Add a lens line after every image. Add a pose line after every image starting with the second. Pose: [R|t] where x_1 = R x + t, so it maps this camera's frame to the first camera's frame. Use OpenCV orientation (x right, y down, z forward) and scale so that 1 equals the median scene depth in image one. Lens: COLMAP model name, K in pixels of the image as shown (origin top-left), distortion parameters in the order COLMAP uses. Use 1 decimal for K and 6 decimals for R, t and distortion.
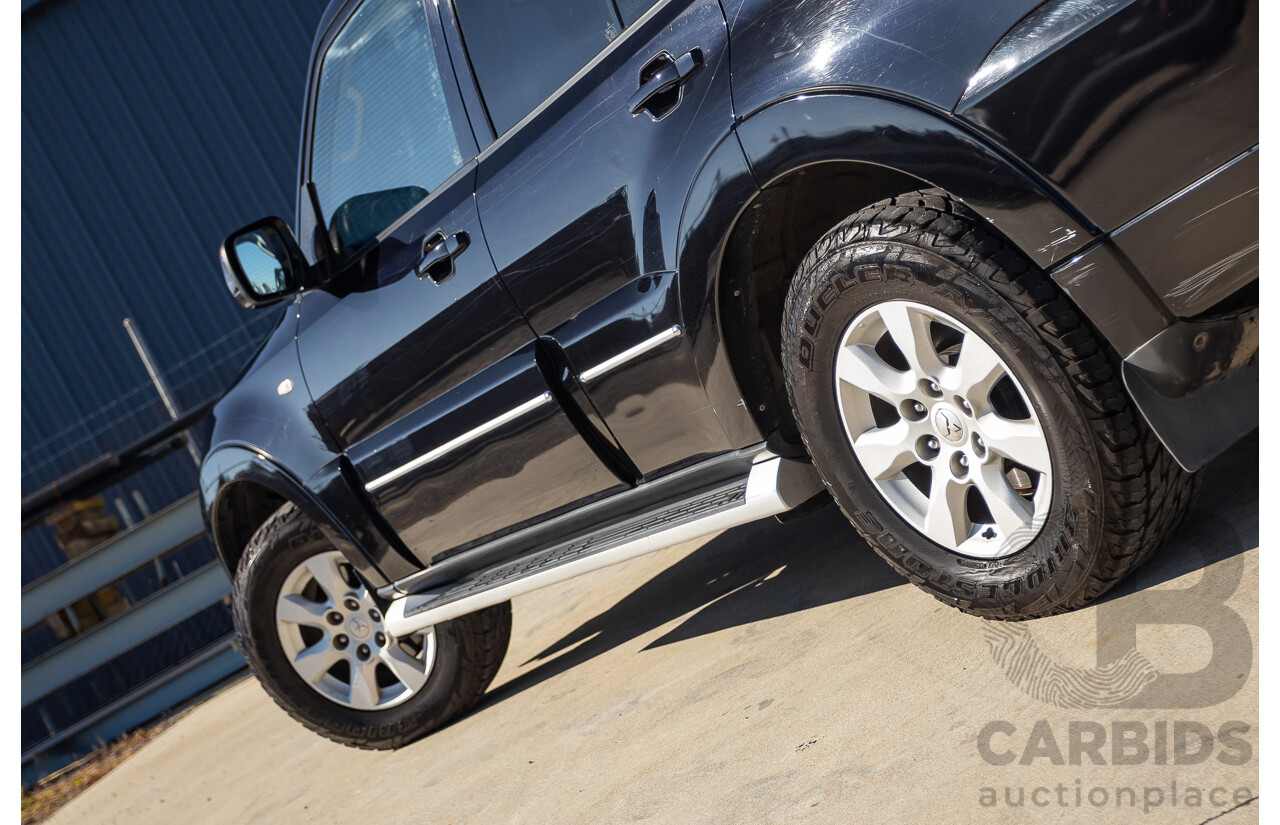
lens RADIAL K [[2168.1, 0, 620.6], [0, 2168.1, 396.3], [0, 0, 1]] dist [-0.023540, -0.000358]
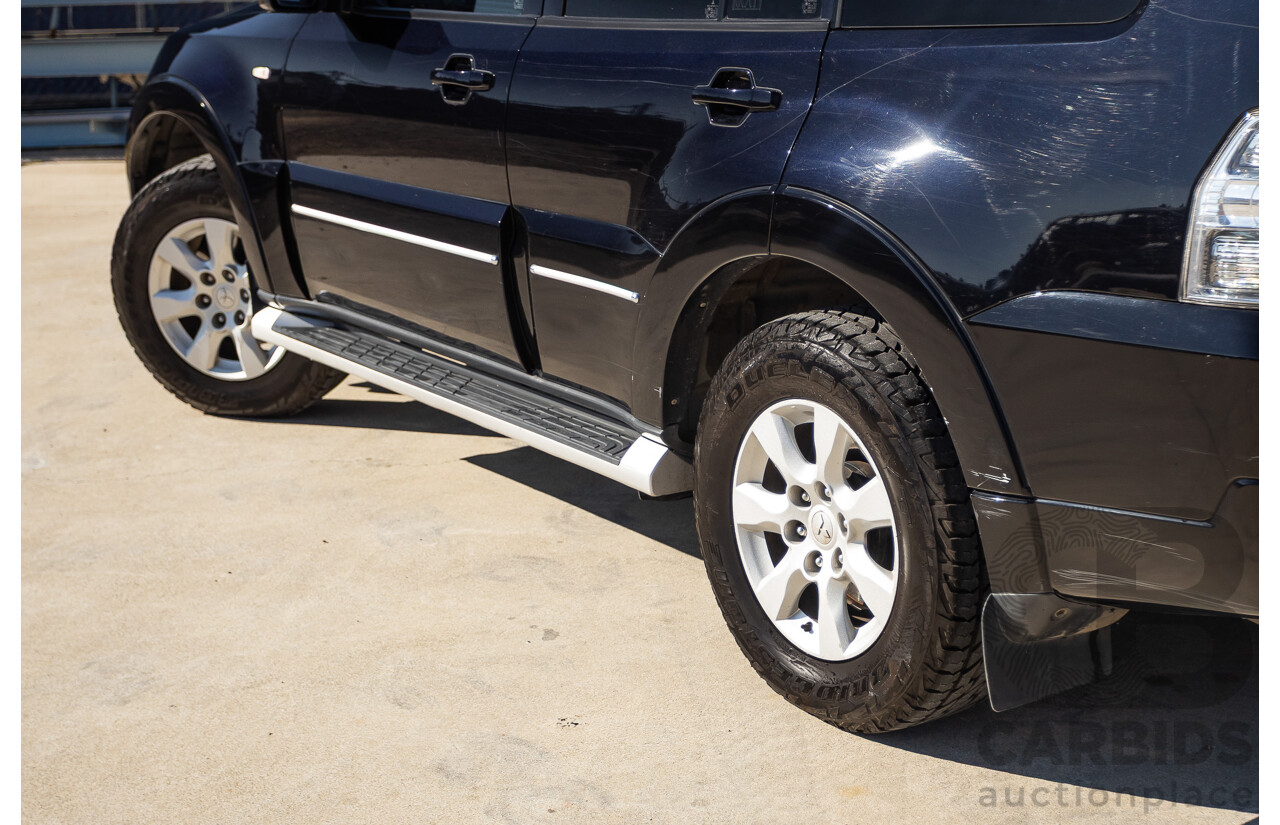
lens RADIAL K [[2168.1, 0, 620.6], [0, 2168.1, 396.3], [0, 0, 1]] dist [-0.023540, -0.000358]
pose [[0.890124, 0.439821, 0.119316, -0.091503], [-0.454517, 0.875801, 0.162440, -0.169135], [-0.033052, -0.198823, 0.979478, -0.030153]]
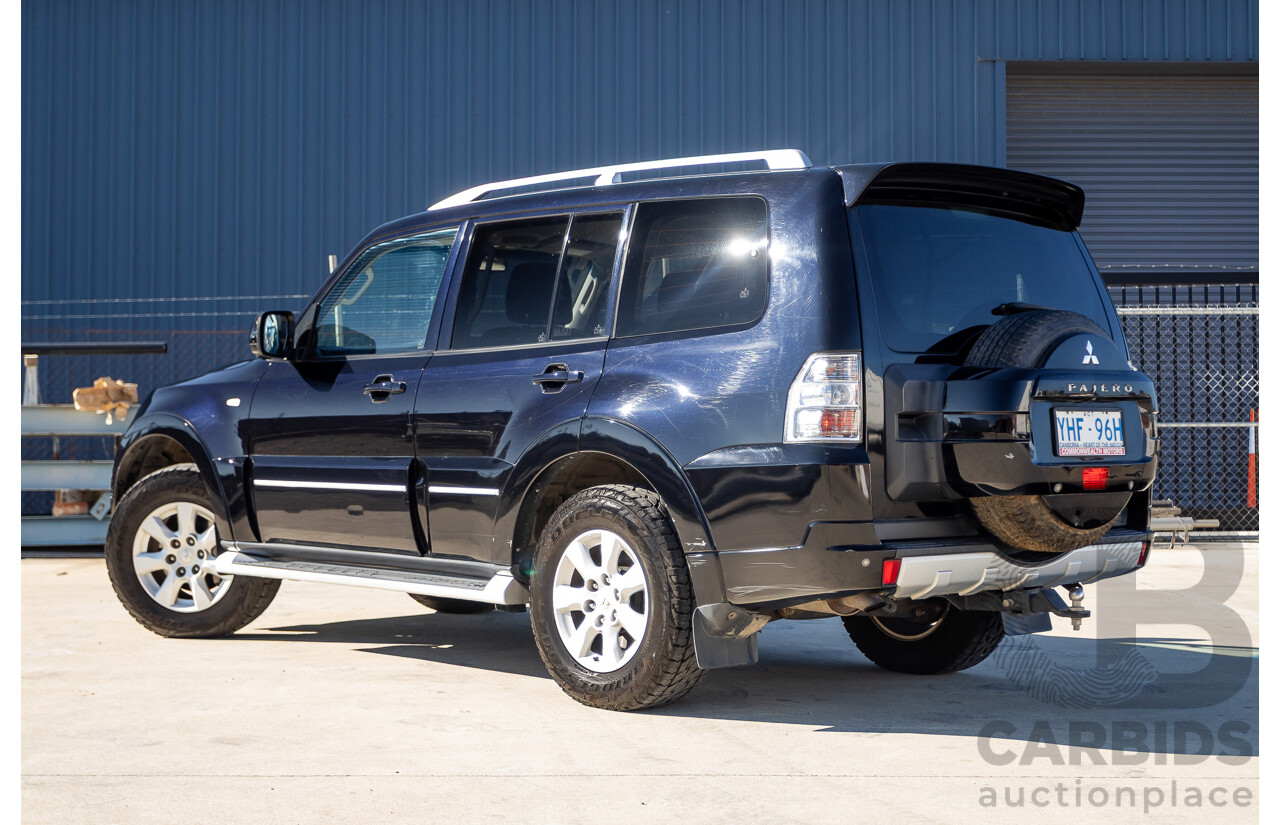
lens RADIAL K [[2136.1, 0, 628.8], [0, 2136.1, 396.9], [0, 0, 1]] dist [-0.033795, 0.014986]
pose [[0.863728, 0.482398, 0.145829, -0.203856], [-0.466724, 0.874851, -0.129630, 0.092490], [-0.190112, 0.043903, 0.980780, -0.927890]]
